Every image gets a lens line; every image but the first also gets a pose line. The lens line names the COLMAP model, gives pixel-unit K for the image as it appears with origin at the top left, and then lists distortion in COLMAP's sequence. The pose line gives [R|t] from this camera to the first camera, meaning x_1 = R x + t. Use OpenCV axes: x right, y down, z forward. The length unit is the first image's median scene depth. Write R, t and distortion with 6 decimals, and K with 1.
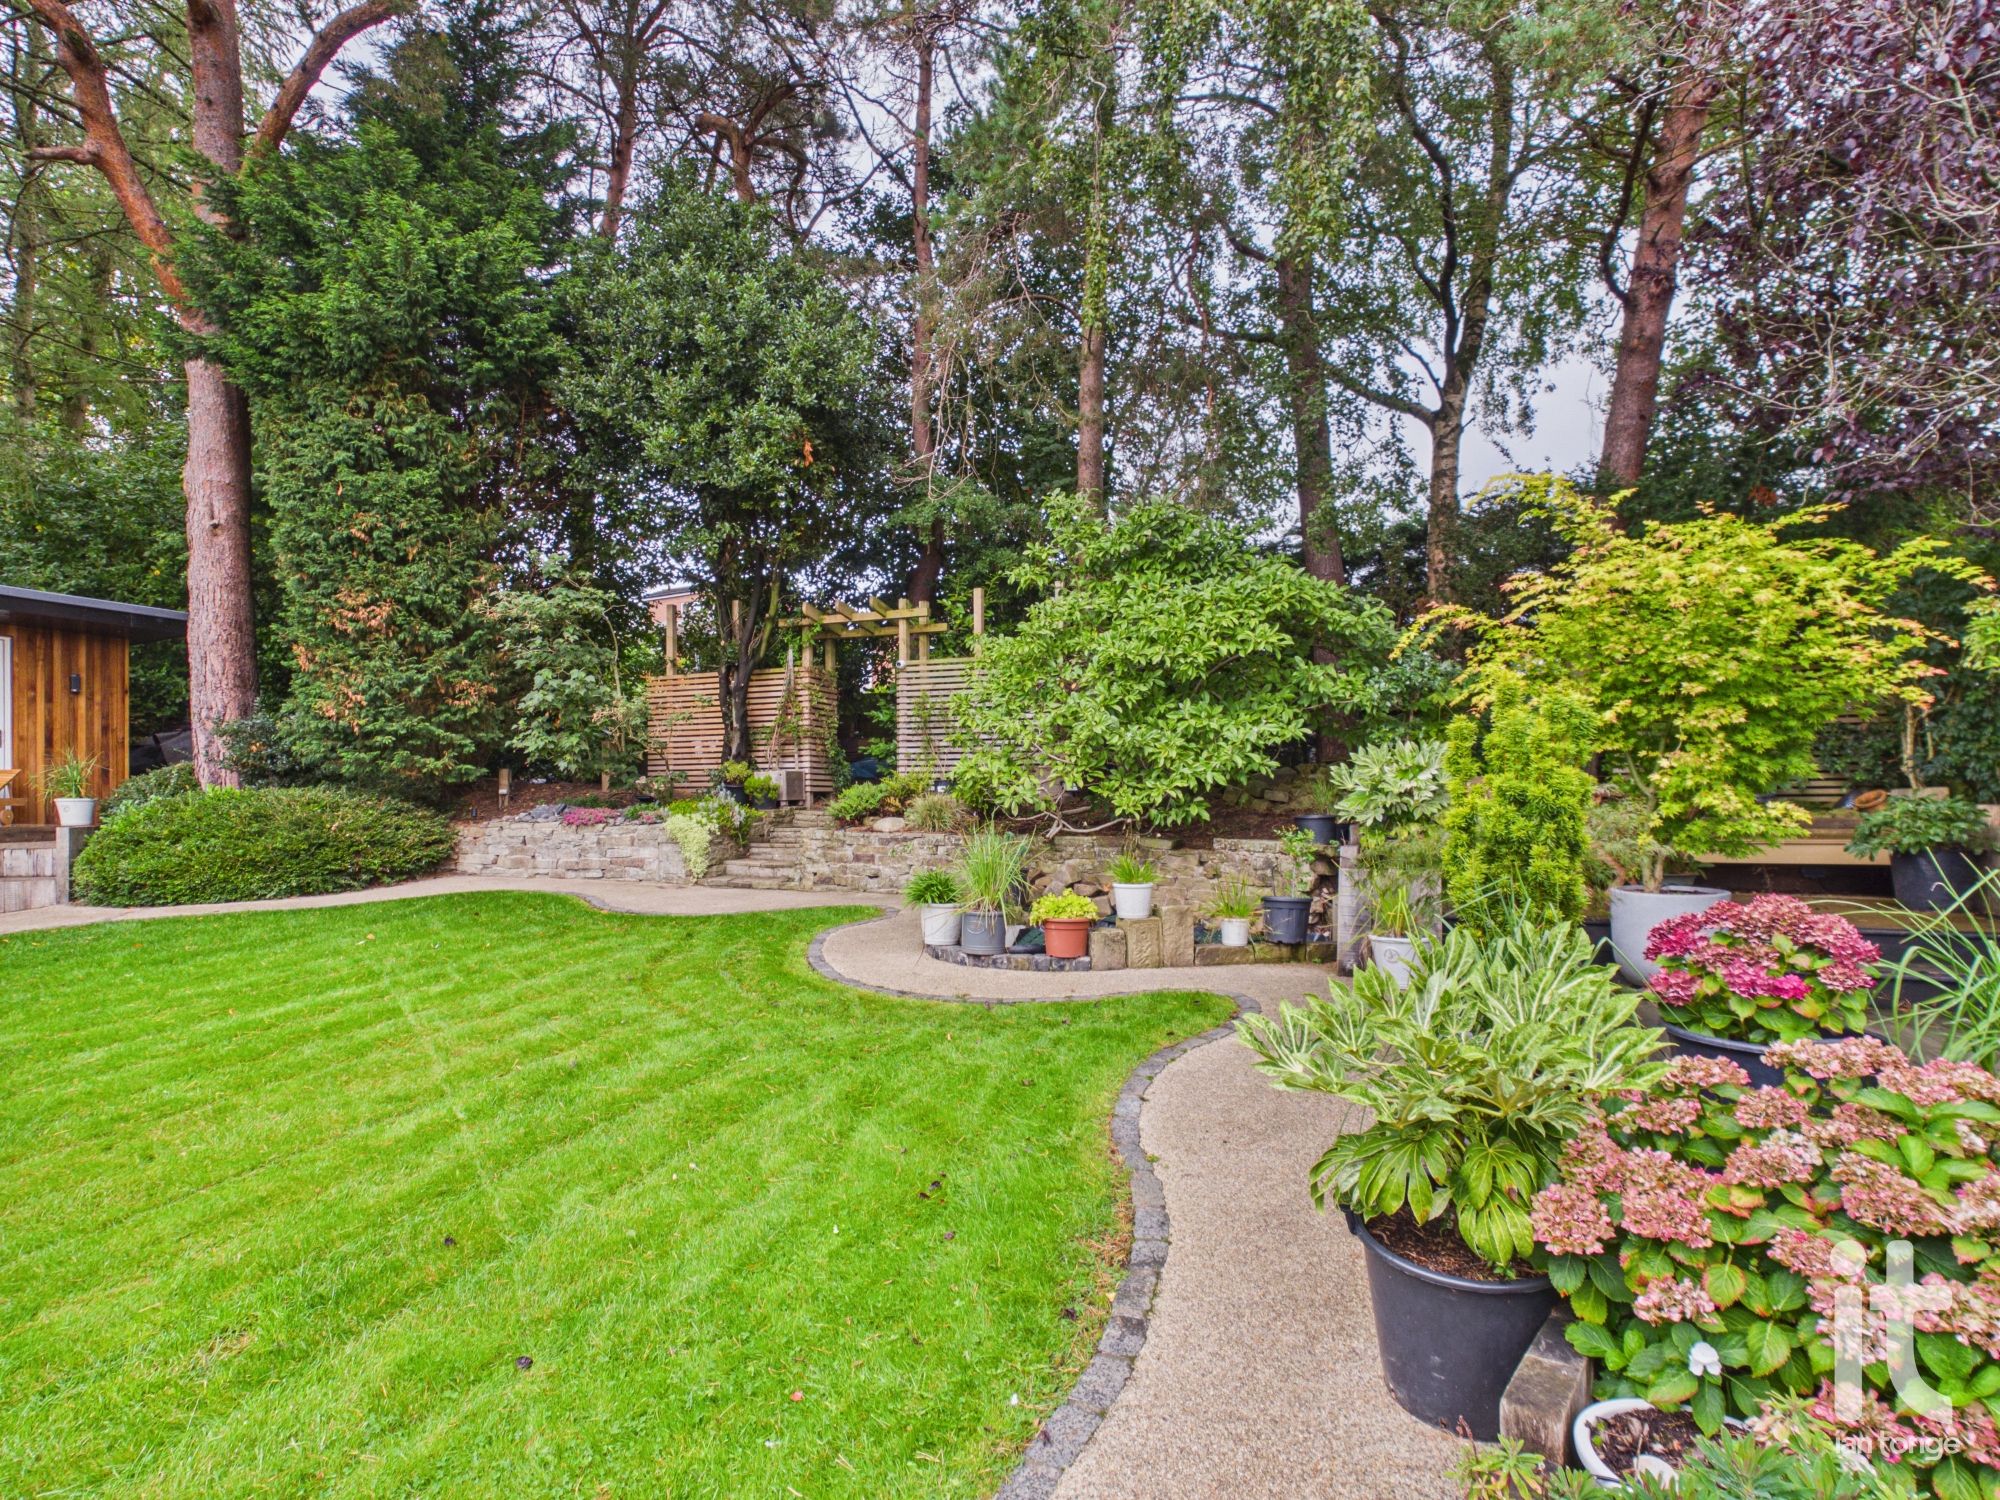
lens RADIAL K [[1051.2, 0, 998.2], [0, 1051.2, 804.8], [0, 0, 1]] dist [0.002950, -0.000974]
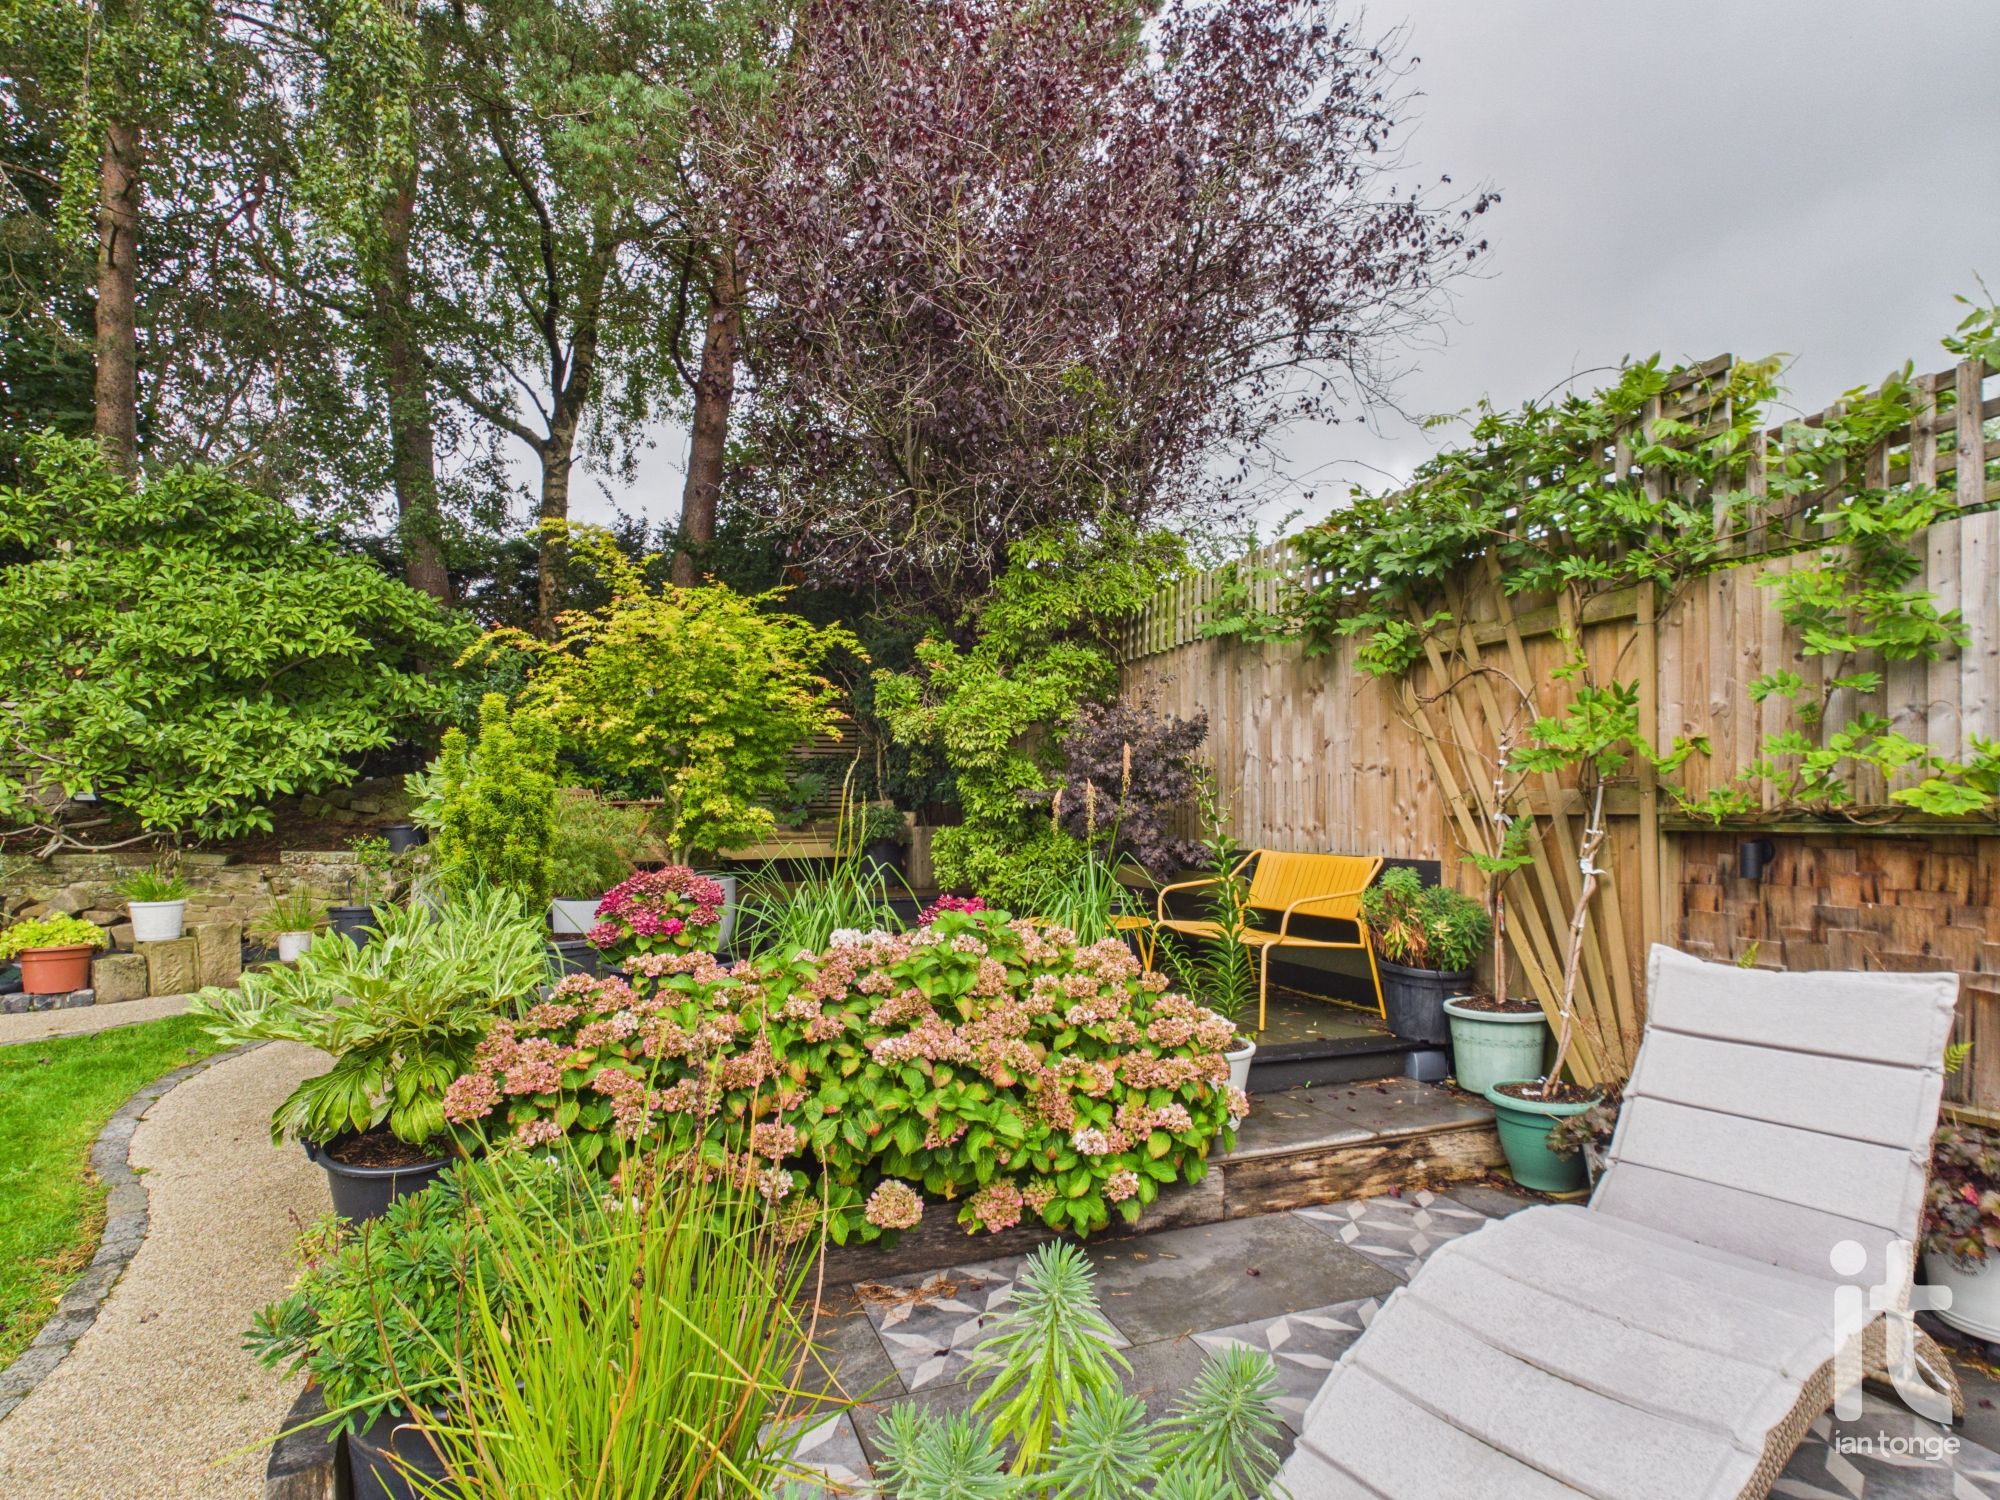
lens RADIAL K [[1051.2, 0, 999.4], [0, 1051.2, 828.4], [0, 0, 1]] dist [0.002950, -0.000974]
pose [[0.722973, -0.012289, 0.690767, 0.022018], [0.008063, 0.999924, 0.009350, 0.008066], [-0.690829, -0.001190, 0.723017, -0.102142]]
